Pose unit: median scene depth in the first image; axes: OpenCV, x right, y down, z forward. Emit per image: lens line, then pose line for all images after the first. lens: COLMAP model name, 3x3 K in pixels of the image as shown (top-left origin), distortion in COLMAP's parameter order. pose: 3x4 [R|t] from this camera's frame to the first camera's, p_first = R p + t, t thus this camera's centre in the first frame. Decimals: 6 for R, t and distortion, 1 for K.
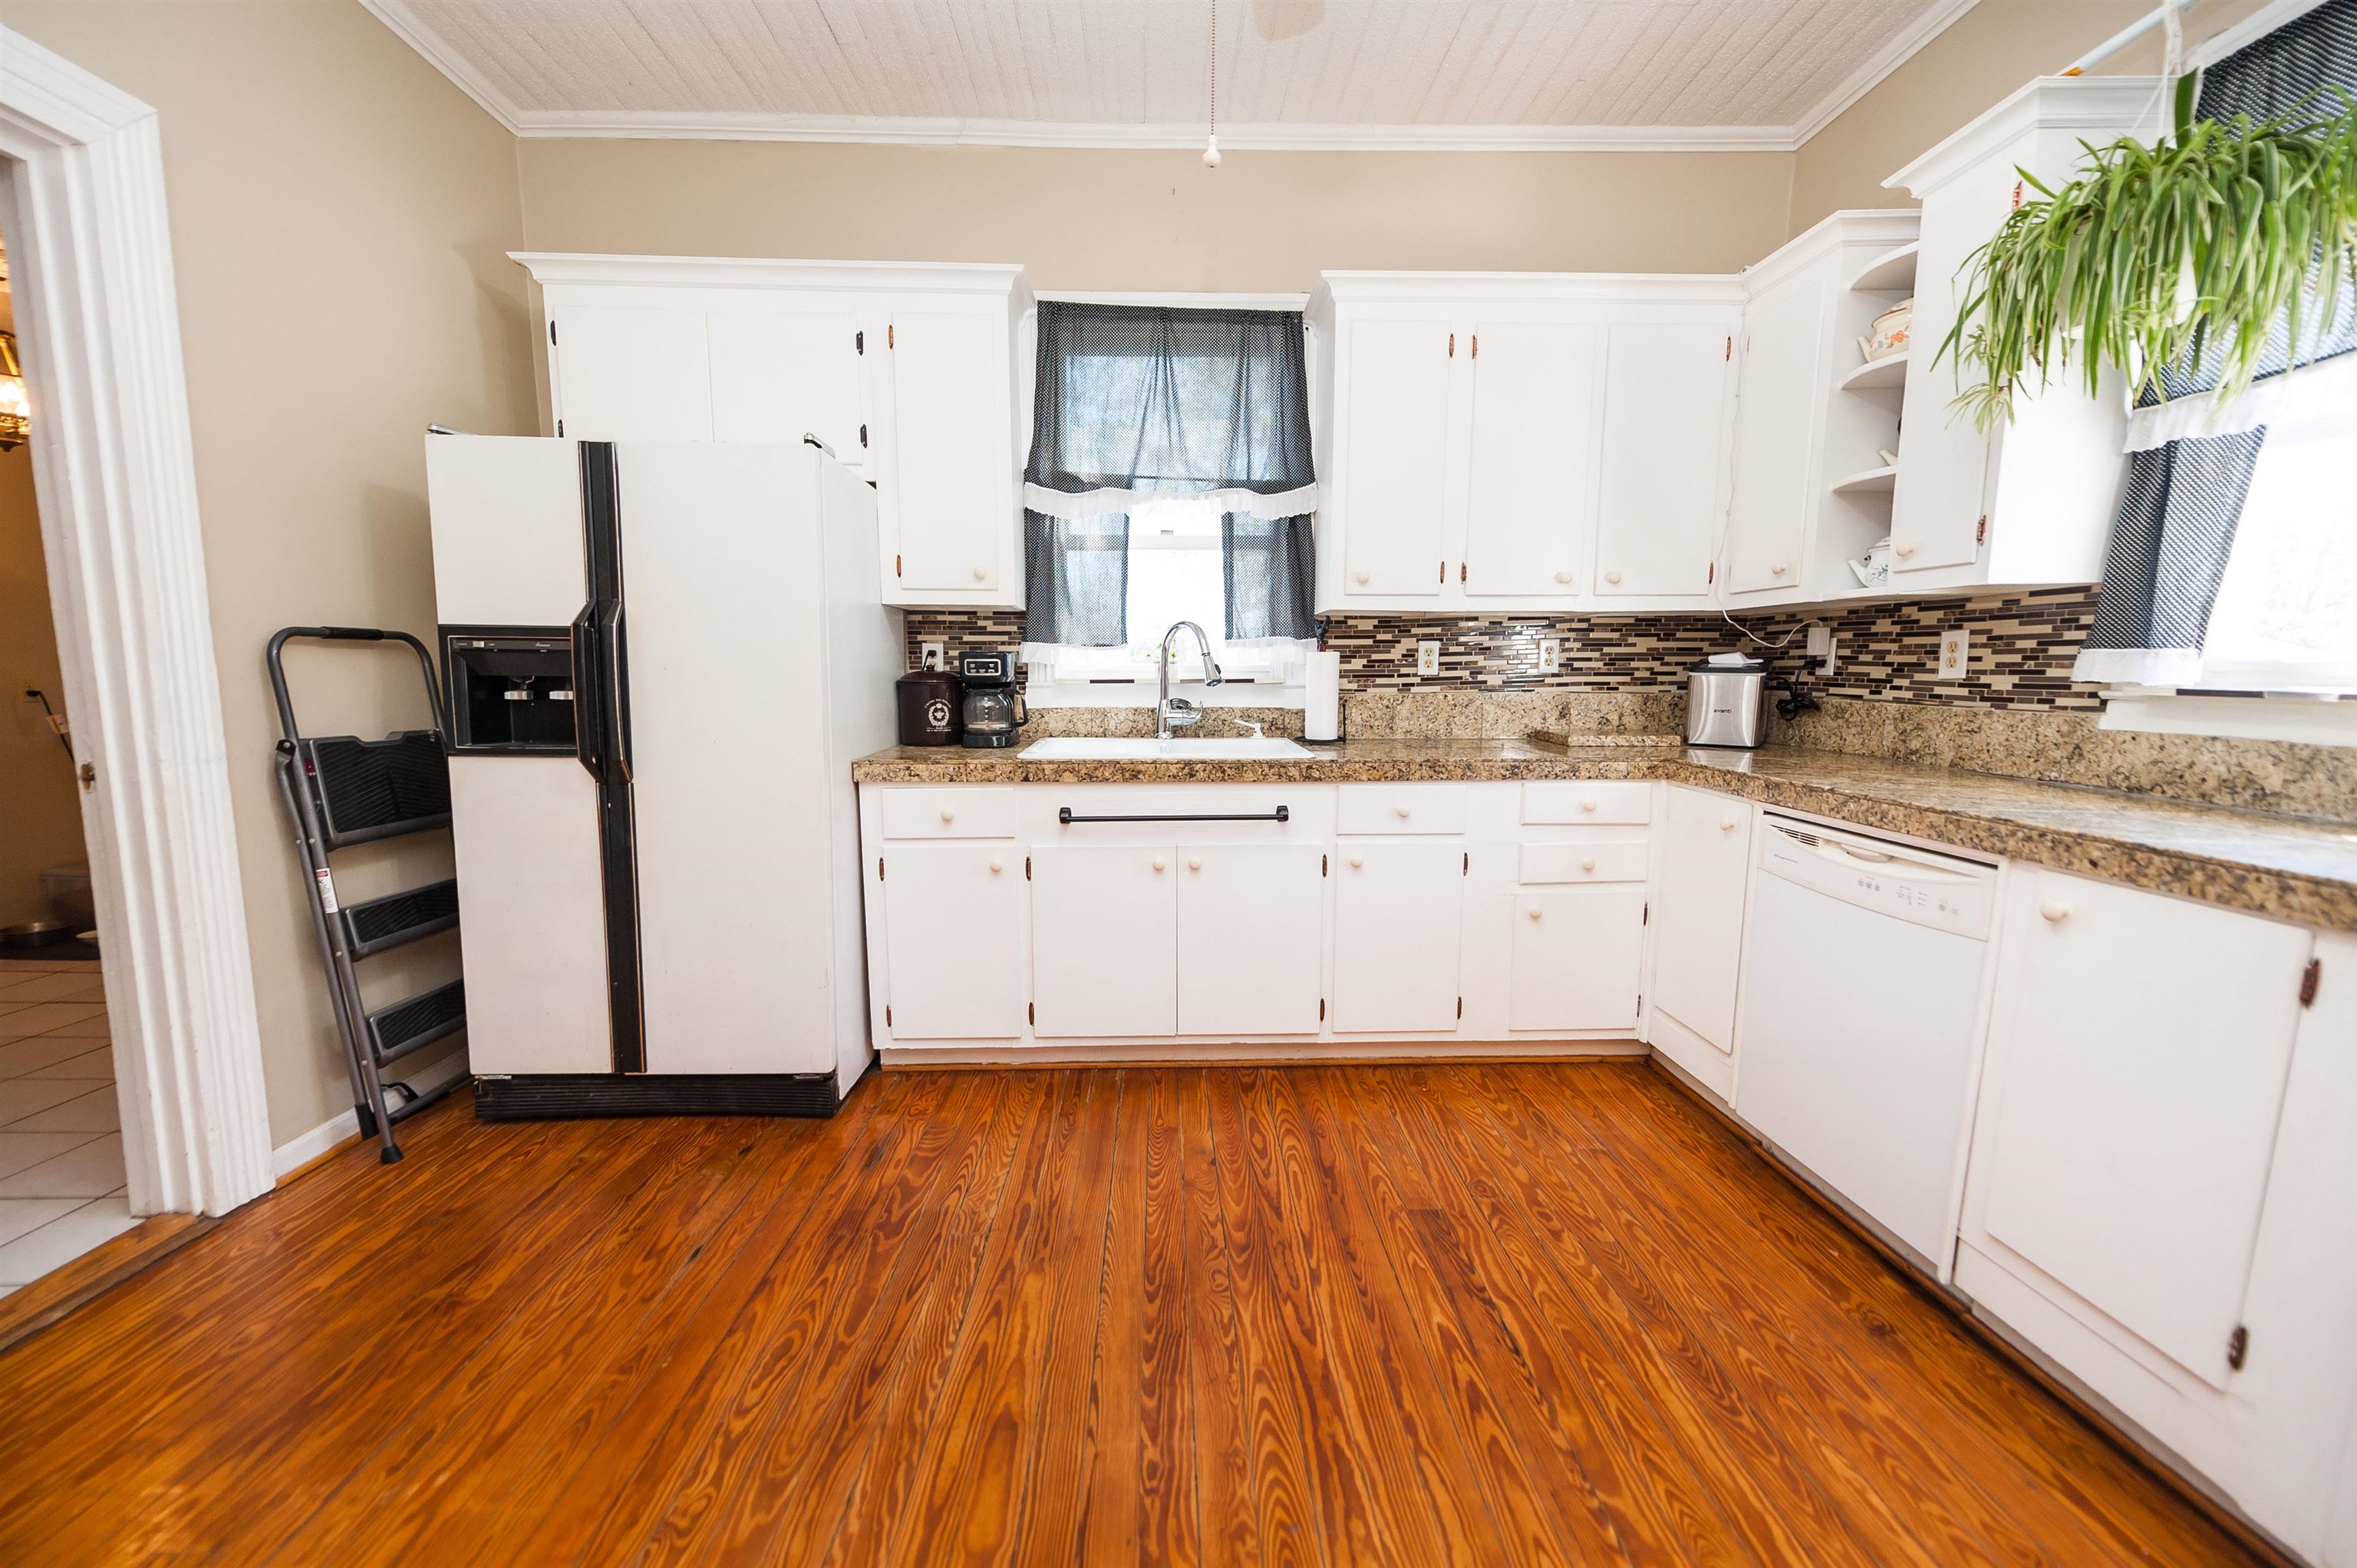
lens RADIAL K [[950.3, 0, 1180.7], [0, 950.3, 790.4], [0, 0, 1]] dist [0.021580, -0.007424]
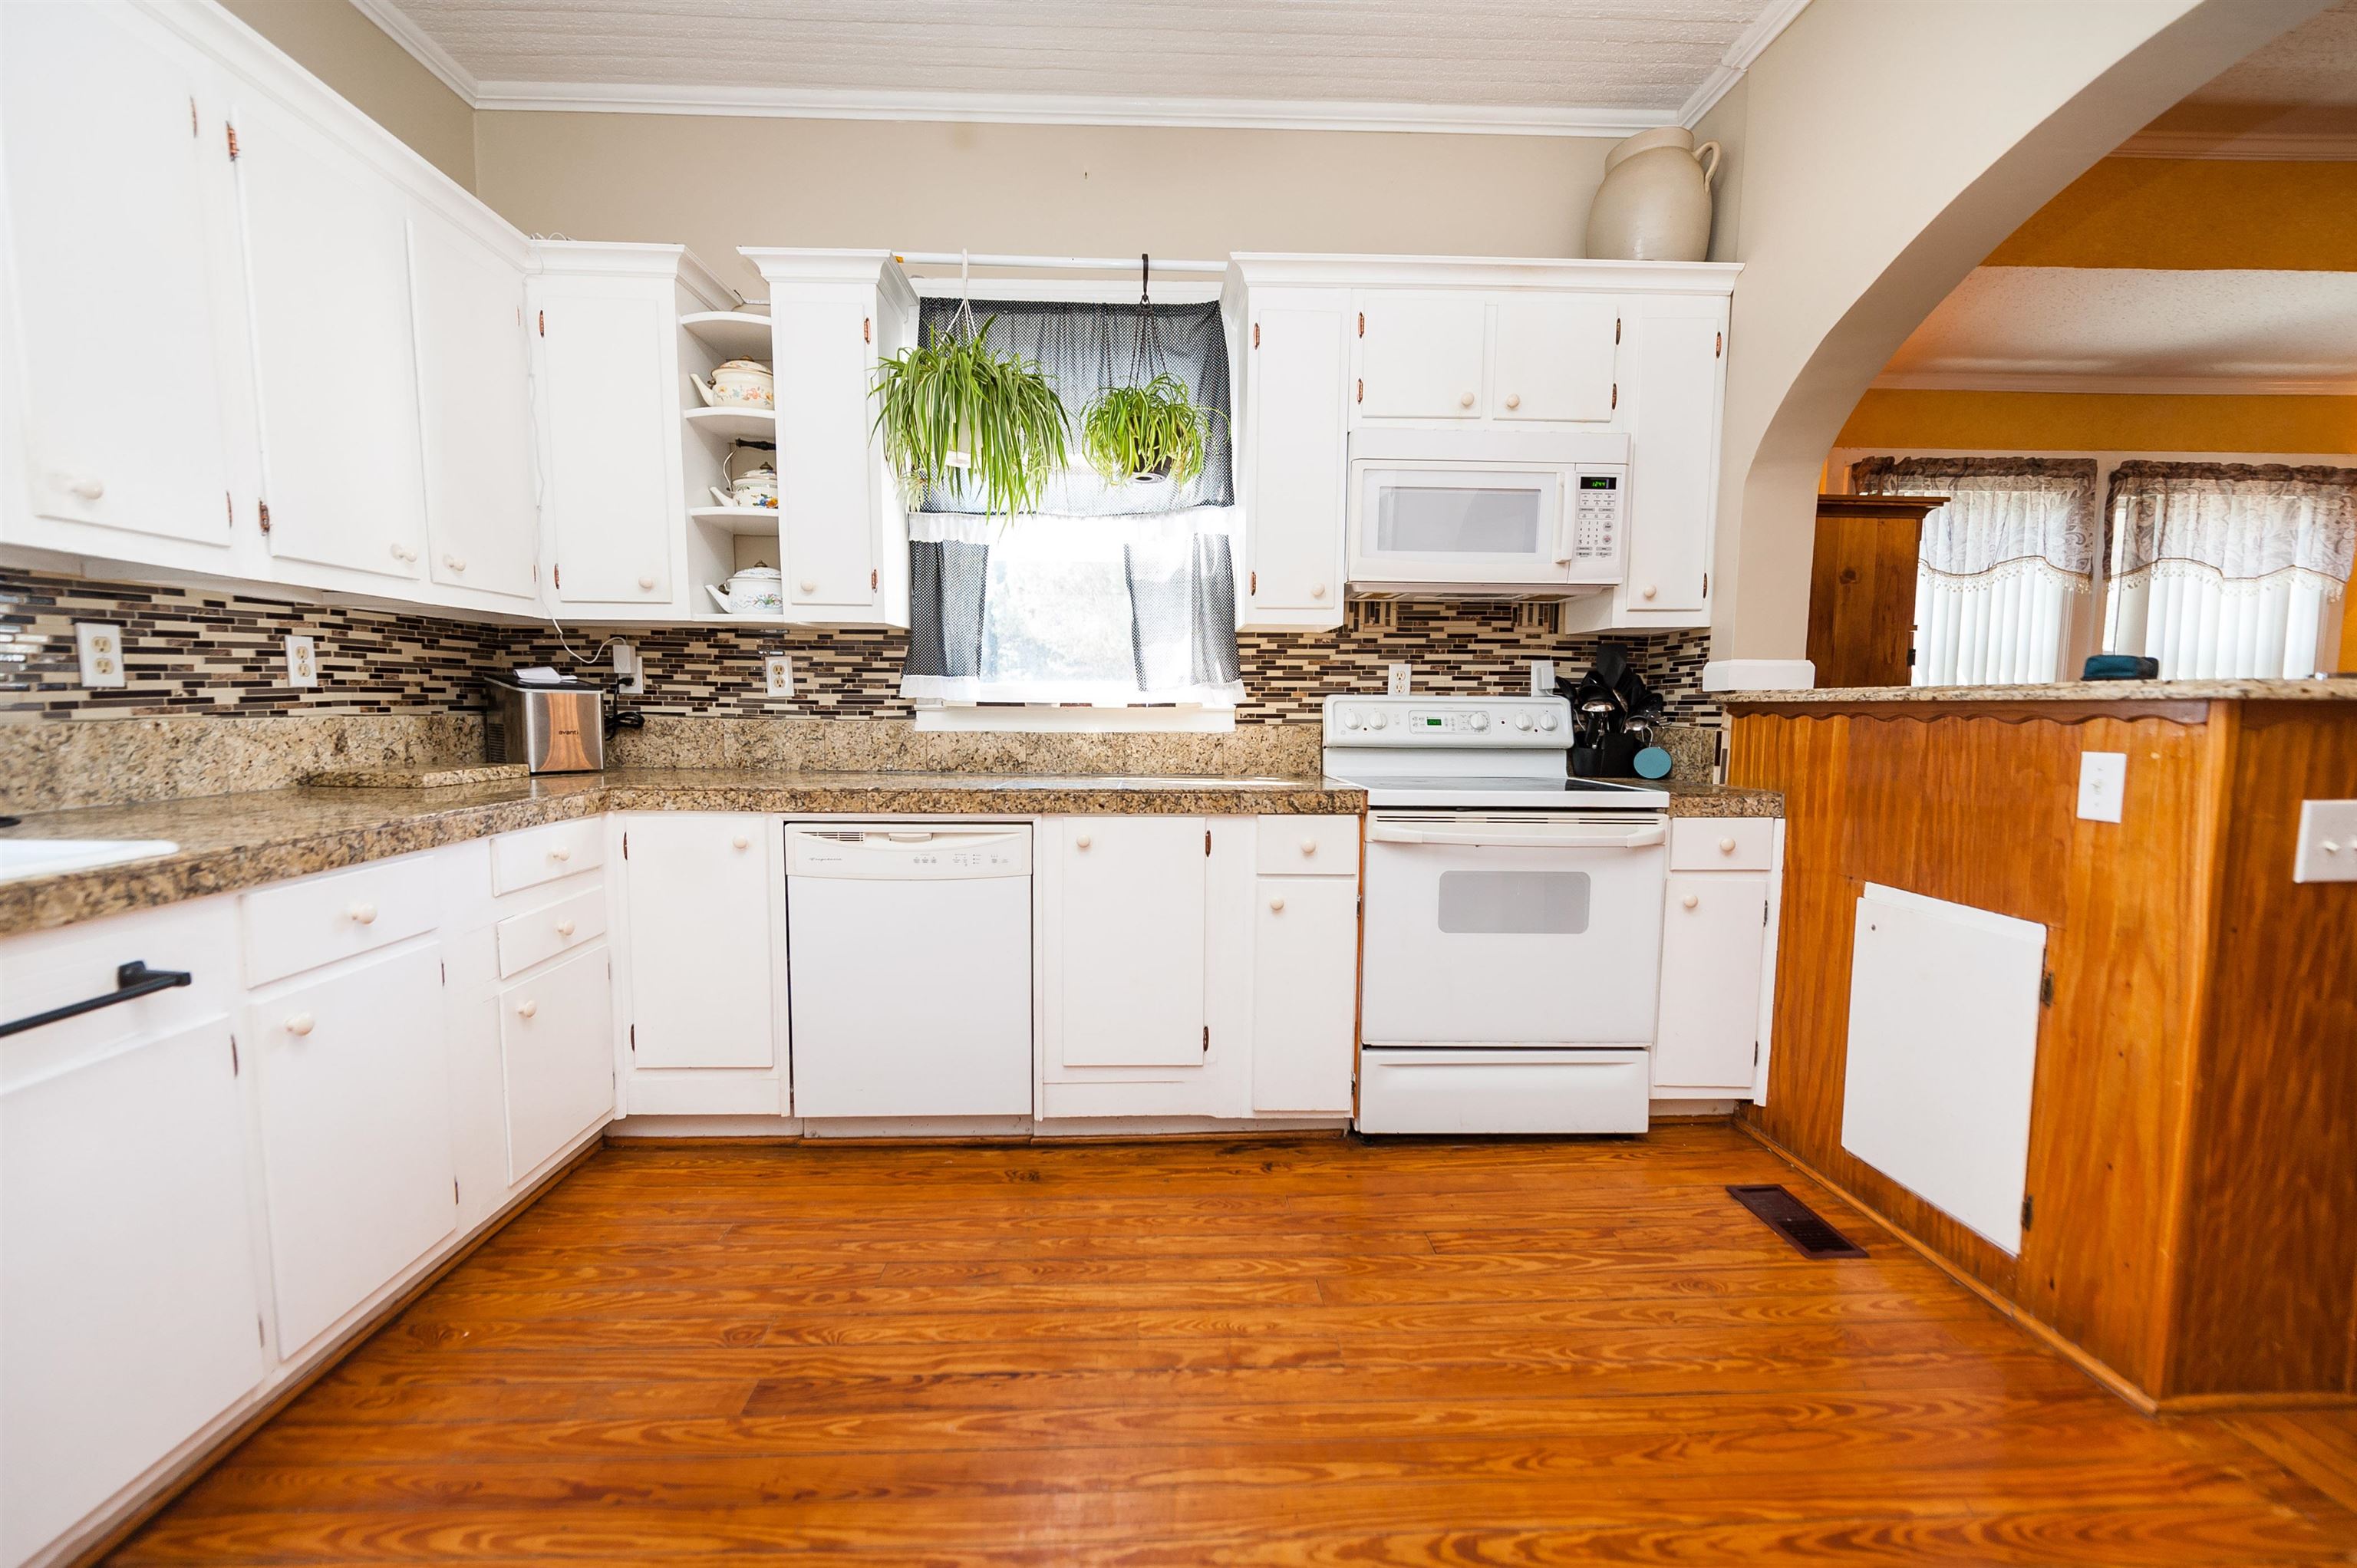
lens RADIAL K [[950.3, 0, 1180.7], [0, 950.3, 790.4], [0, 0, 1]] dist [0.021580, -0.007424]
pose [[-0.022975, -0.092728, 0.995426, -0.377526], [0.123037, 0.987858, 0.094862, -0.049864], [-0.992136, 0.124653, -0.011287, 0.508073]]
